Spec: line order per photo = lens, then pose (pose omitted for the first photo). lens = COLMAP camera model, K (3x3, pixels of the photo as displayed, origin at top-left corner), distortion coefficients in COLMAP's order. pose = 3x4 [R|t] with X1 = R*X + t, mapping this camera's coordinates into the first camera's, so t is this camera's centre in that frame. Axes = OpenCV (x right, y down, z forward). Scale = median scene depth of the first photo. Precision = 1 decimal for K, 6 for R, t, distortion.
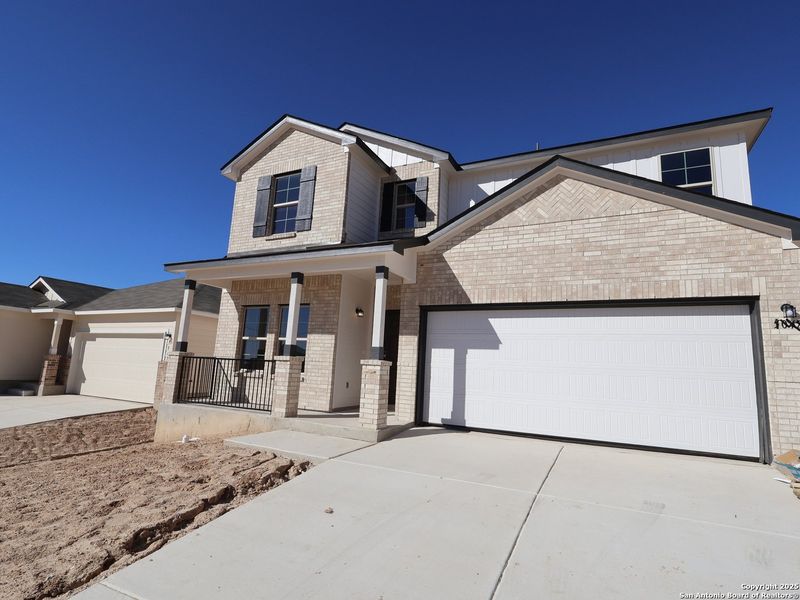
lens RADIAL K [[415.0, 0, 400.3], [0, 415.0, 300.5], [0, 0, 1]] dist [-0.001488, 0.000016]
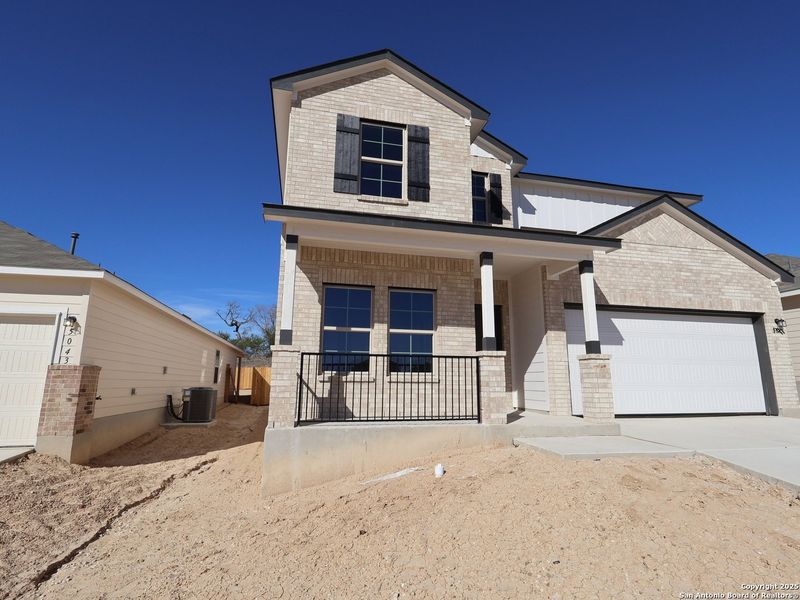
lens RADIAL K [[415.0, 0, 400.4], [0, 415.0, 300.0], [0, 0, 1]] dist [-0.001488, 0.000016]
pose [[0.774514, 0.078793, 0.627631, -0.823521], [-0.073924, 0.996688, -0.033901, 0.063904], [-0.628223, -0.020140, 0.777773, 0.408004]]
